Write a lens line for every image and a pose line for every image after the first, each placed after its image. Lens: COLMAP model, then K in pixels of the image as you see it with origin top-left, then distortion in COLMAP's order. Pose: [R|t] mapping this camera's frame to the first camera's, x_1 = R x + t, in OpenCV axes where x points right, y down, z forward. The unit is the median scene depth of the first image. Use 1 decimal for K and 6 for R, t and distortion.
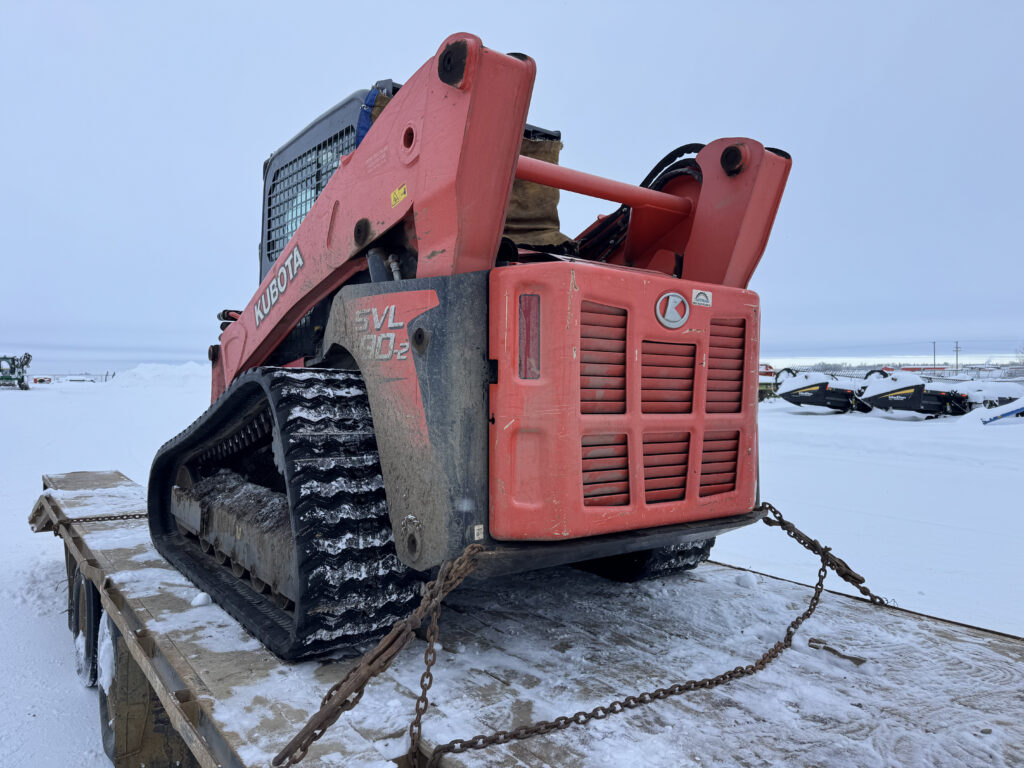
lens RADIAL K [[727.2, 0, 507.3], [0, 727.2, 384.7], [0, 0, 1]] dist [0.039482, -0.045032]
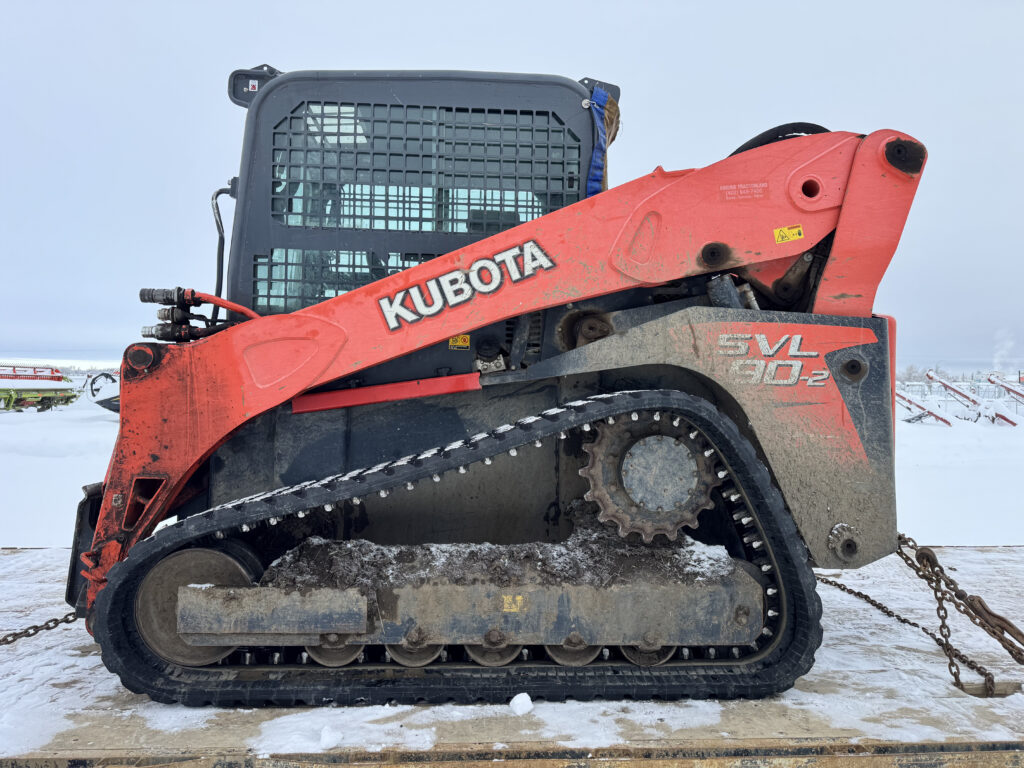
lens RADIAL K [[727.2, 0, 507.3], [0, 727.2, 384.7], [0, 0, 1]] dist [0.039482, -0.045032]
pose [[0.559050, -0.000202, 0.829134, -1.322818], [0.004626, 0.999985, -0.002875, -0.034837], [-0.829121, 0.005443, 0.559043, 0.759342]]
